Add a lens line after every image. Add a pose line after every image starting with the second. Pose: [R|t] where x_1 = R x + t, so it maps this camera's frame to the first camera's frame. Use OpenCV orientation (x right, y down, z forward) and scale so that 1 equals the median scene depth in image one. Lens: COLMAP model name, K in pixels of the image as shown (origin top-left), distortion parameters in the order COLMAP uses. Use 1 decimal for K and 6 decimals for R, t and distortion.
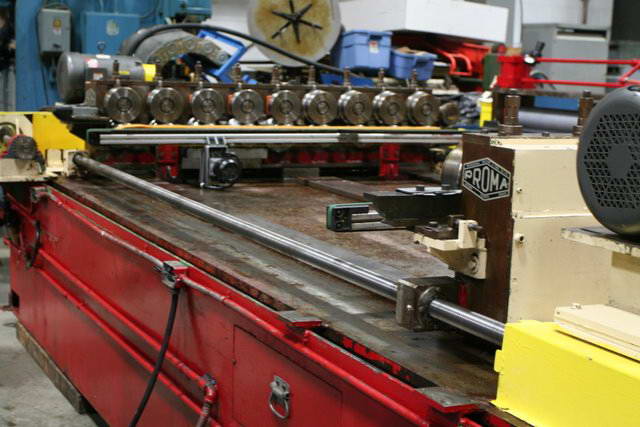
lens RADIAL K [[1091.4, 0, 319.9], [0, 1091.4, 213.6], [0, 0, 1]] dist [-0.004018, 0.000000]
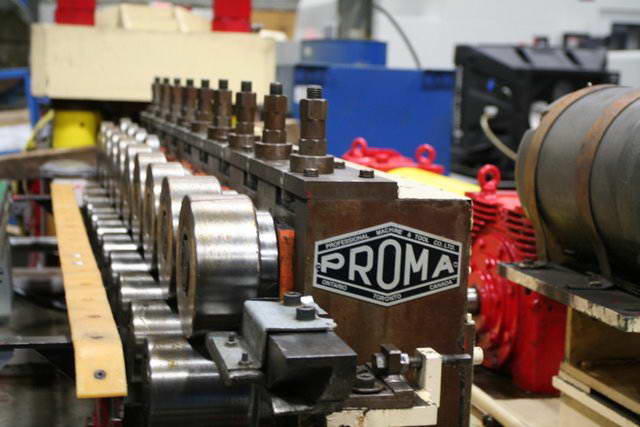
lens RADIAL K [[1091.4, 0, 320.0], [0, 1091.4, 213.2], [0, 0, 1]] dist [-0.004018, 0.000000]
pose [[0.202996, -0.150764, 0.967503, -0.350386], [0.107715, 0.985517, 0.130971, -0.126622], [-0.973237, 0.077628, 0.216295, 0.920258]]
